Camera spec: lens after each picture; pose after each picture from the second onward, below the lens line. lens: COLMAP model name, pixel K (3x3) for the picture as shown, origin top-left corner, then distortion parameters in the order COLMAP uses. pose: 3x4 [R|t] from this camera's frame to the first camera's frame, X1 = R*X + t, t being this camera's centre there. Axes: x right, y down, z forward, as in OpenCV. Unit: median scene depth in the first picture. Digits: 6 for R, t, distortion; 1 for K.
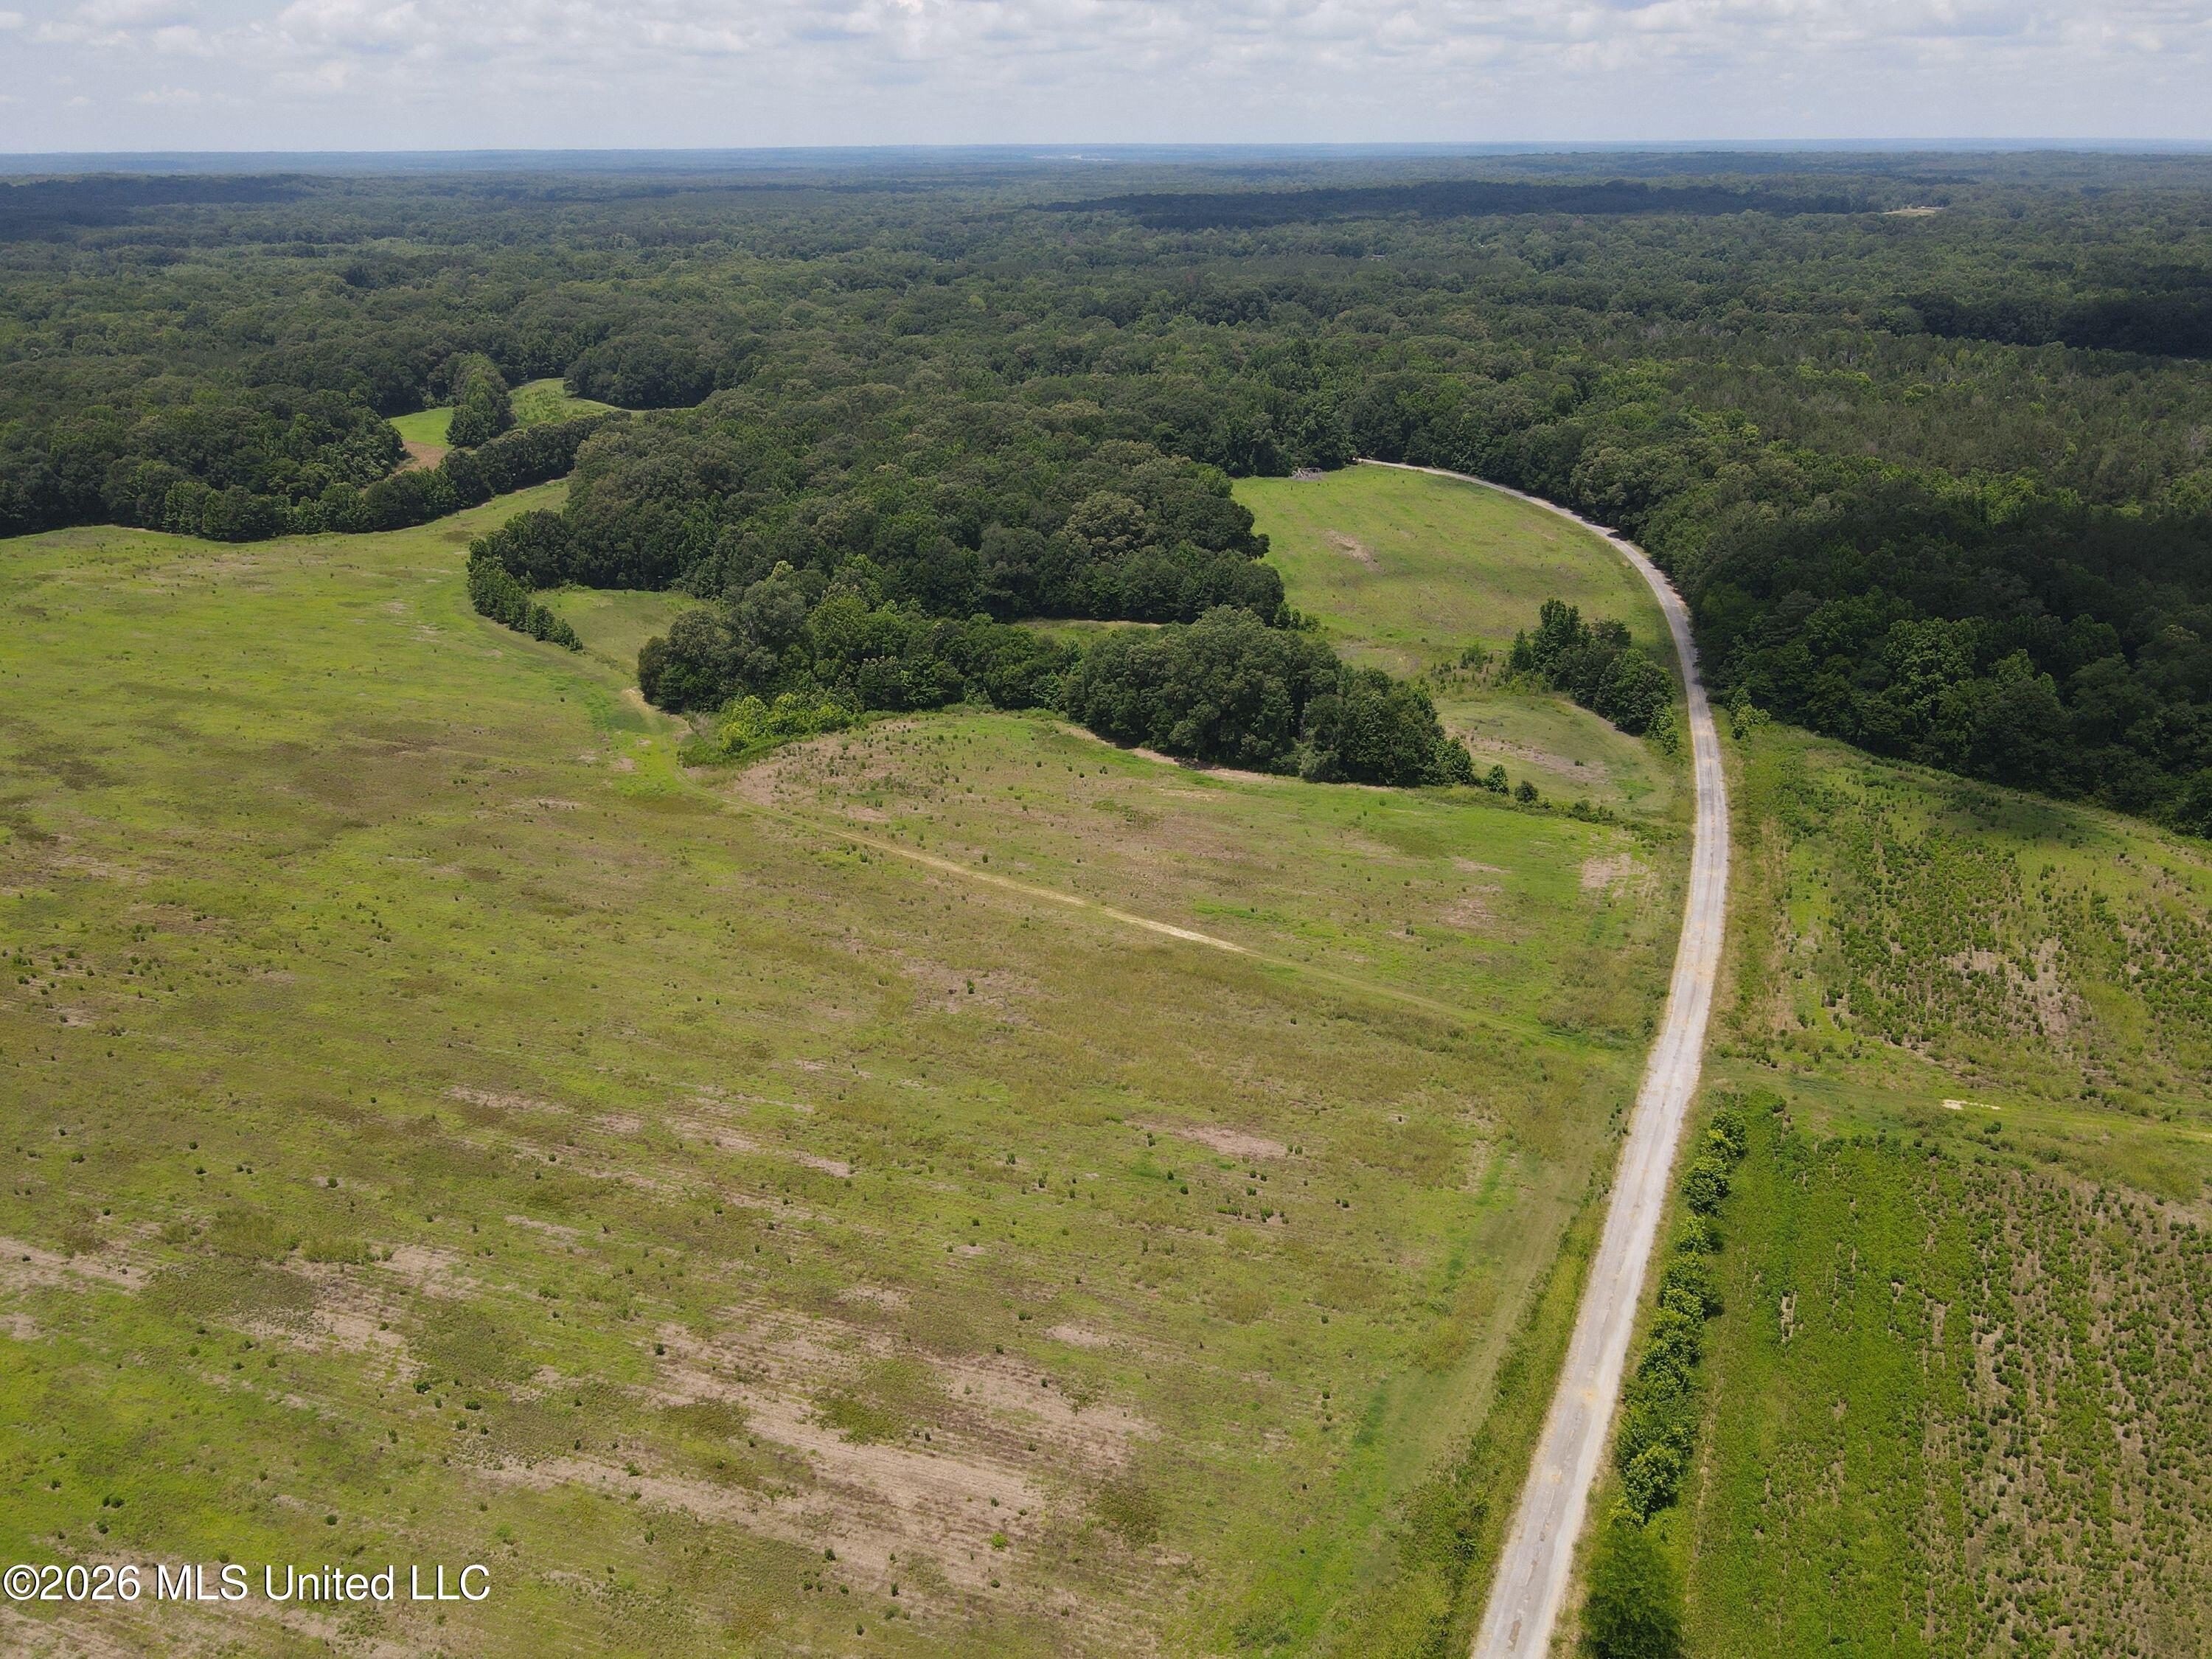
lens RADIAL K [[1629.6, 0, 1101.0], [0, 1629.6, 835.8], [0, 0, 1]] dist [-0.007700, 0.026970]
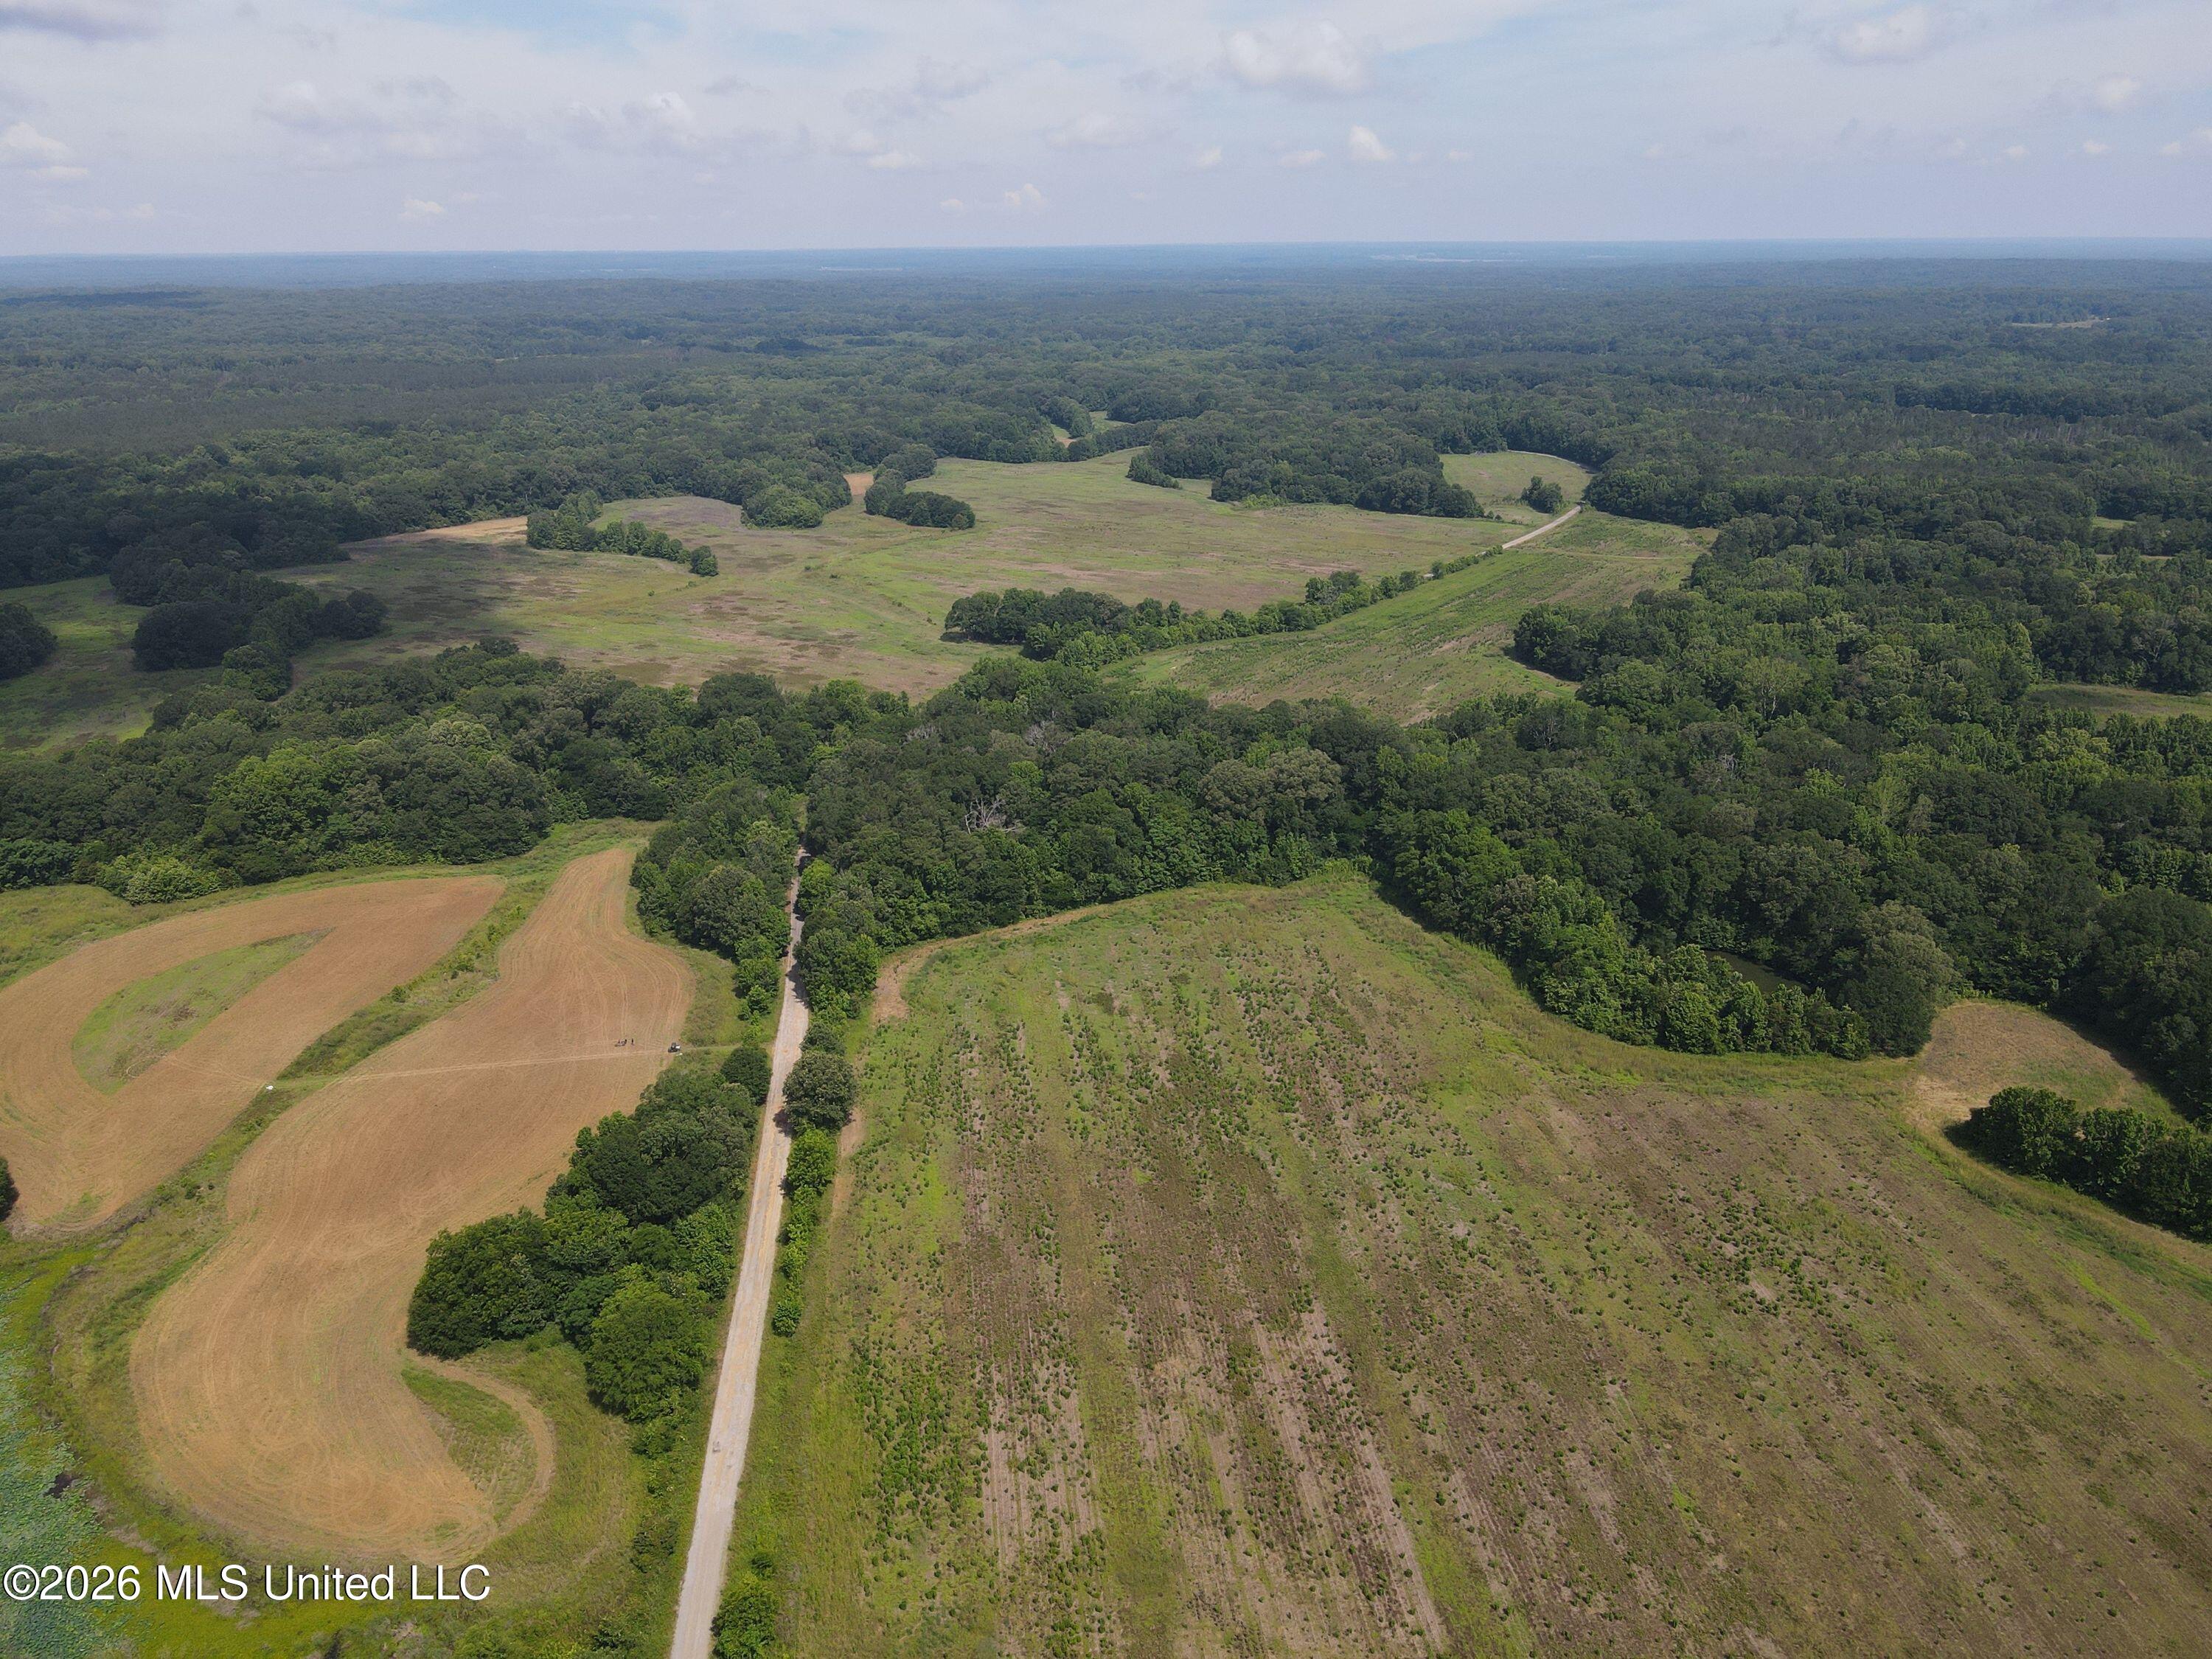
lens RADIAL K [[1629.6, 0, 1102.0], [0, 1629.6, 826.6], [0, 0, 1]] dist [-0.007700, 0.026970]
pose [[0.981342, 0.065442, -0.180793, 0.079025], [-0.075228, 0.996020, -0.047805, 0.557046], [0.176945, 0.060513, 0.982359, -1.593794]]
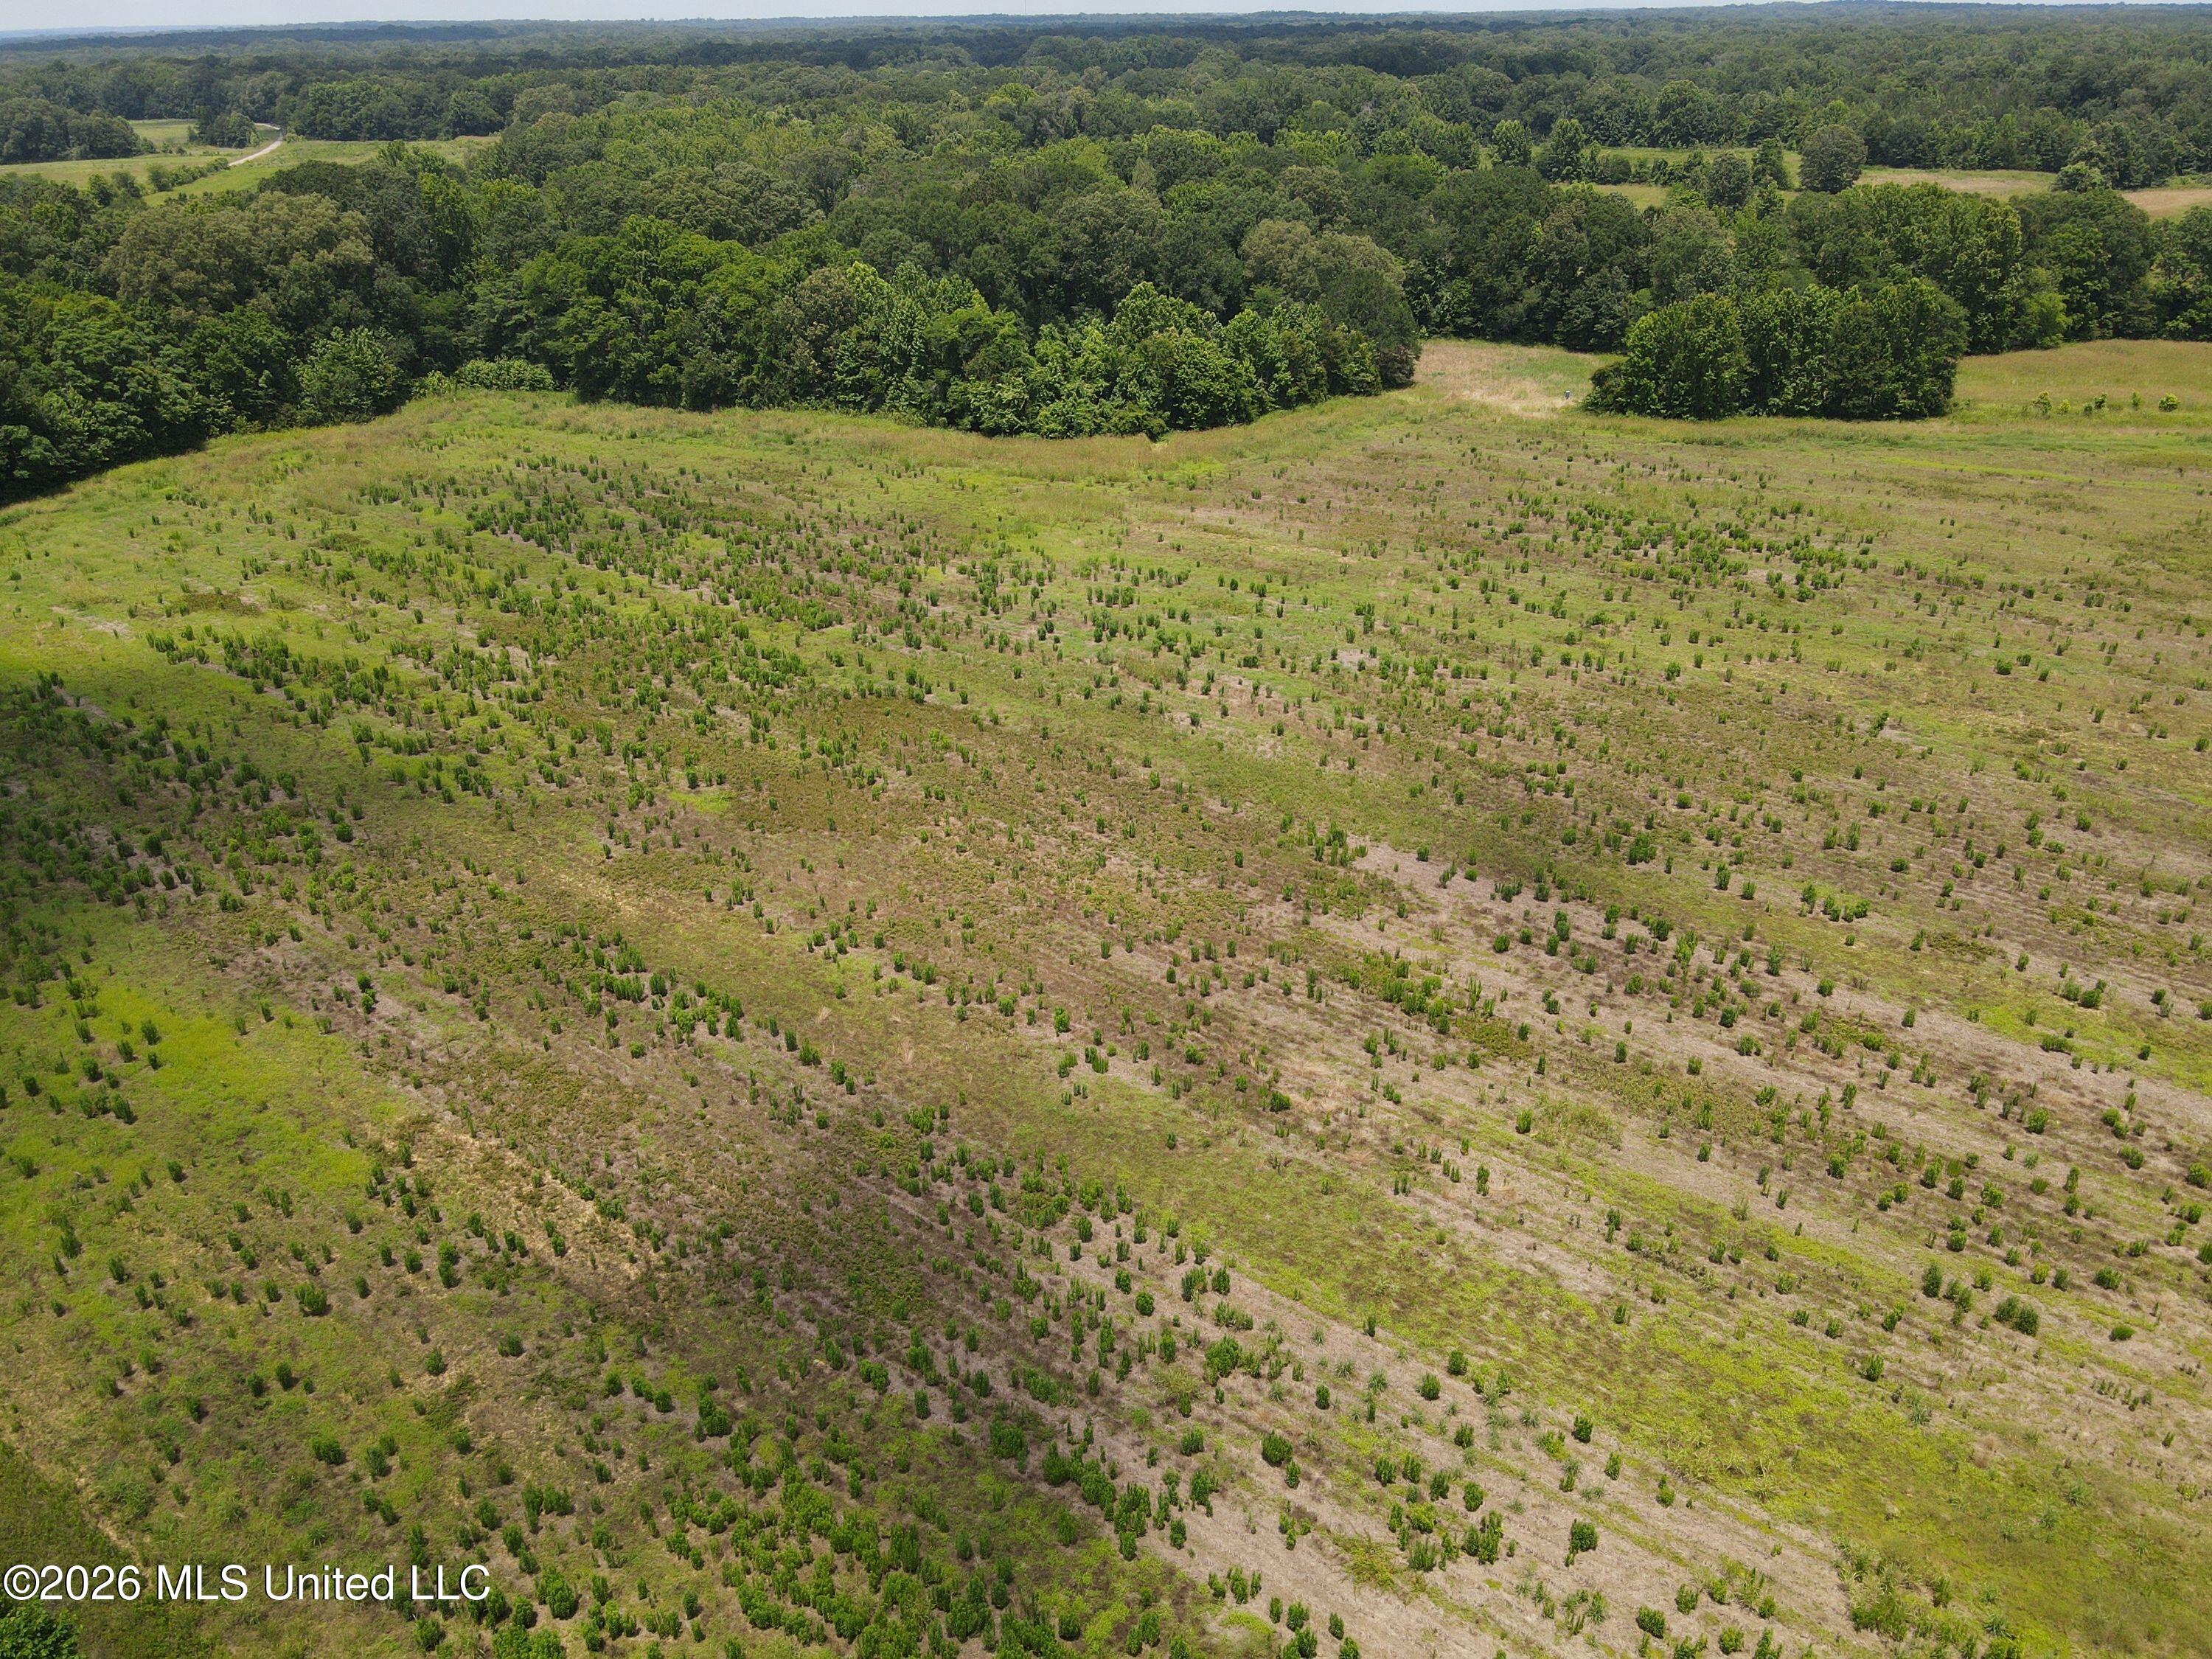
lens RADIAL K [[1629.6, 0, 1089.0], [0, 1629.6, 846.0], [0, 0, 1]] dist [-0.007700, 0.026970]
pose [[0.812525, -0.269932, 0.516662, -0.109641], [0.238037, 0.962702, 0.128621, 0.657599], [-0.532110, 0.018477, 0.846473, -1.168176]]
